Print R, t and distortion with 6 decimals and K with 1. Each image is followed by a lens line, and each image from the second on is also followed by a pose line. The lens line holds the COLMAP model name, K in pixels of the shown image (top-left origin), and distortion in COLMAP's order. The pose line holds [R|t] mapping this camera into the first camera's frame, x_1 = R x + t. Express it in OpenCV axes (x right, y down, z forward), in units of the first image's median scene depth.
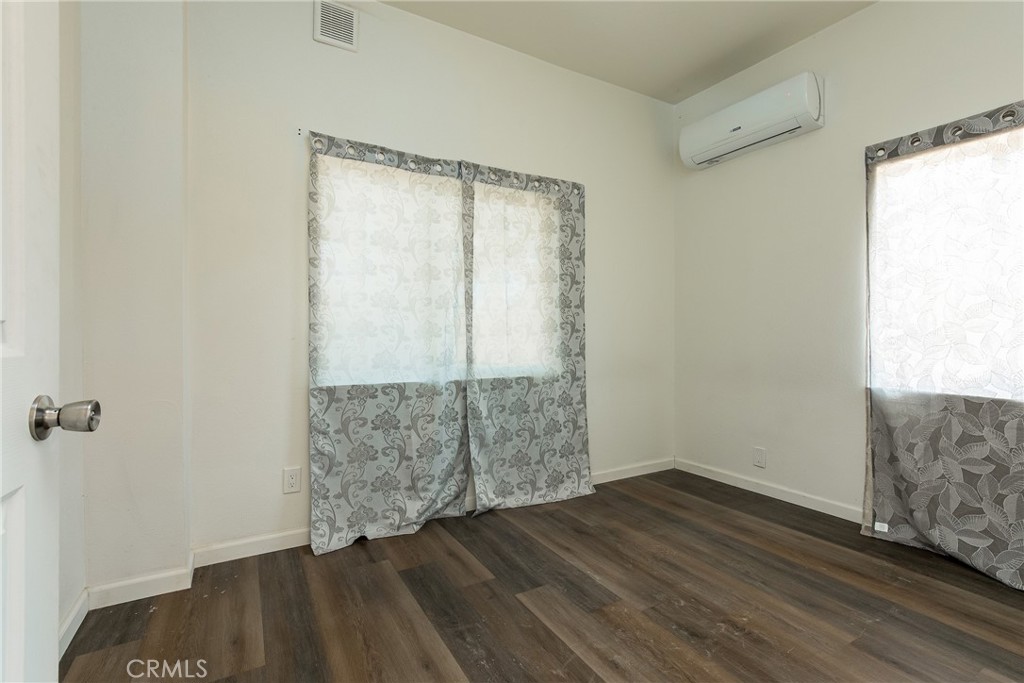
lens RADIAL K [[475.3, 0, 514.8], [0, 475.3, 336.3], [0, 0, 1]] dist [-0.017244, 0.006194]
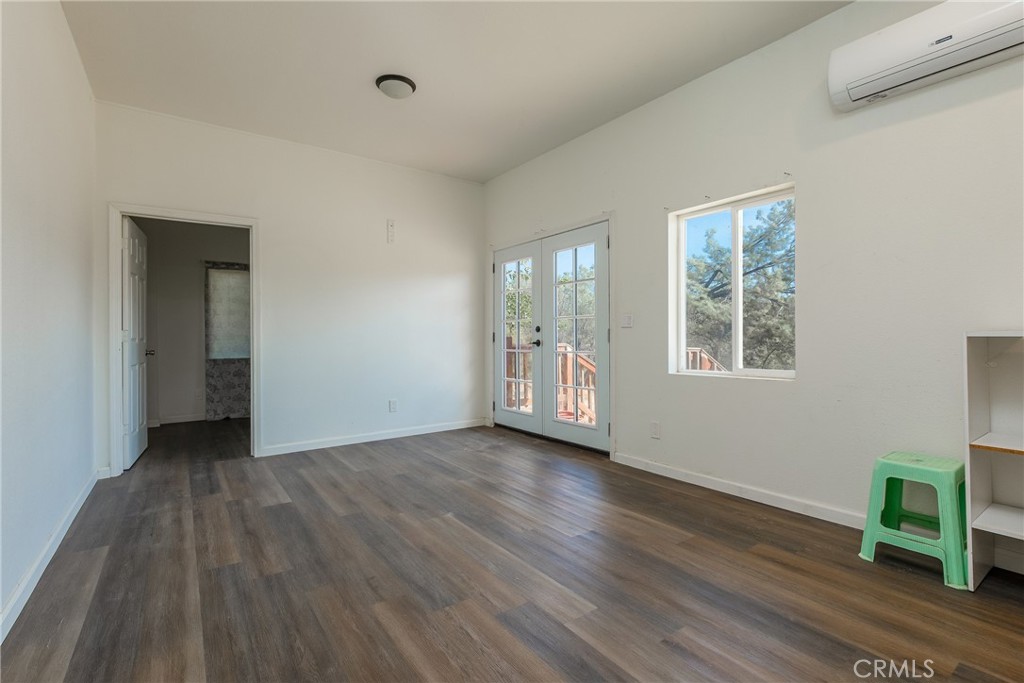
lens RADIAL K [[475.3, 0, 509.6], [0, 475.3, 338.0], [0, 0, 1]] dist [-0.017244, 0.006194]
pose [[0.996398, -0.005966, 0.084595, 0.989887], [0.005894, 0.999982, 0.001096, -0.000848], [-0.084600, -0.000593, 0.996415, -1.692769]]
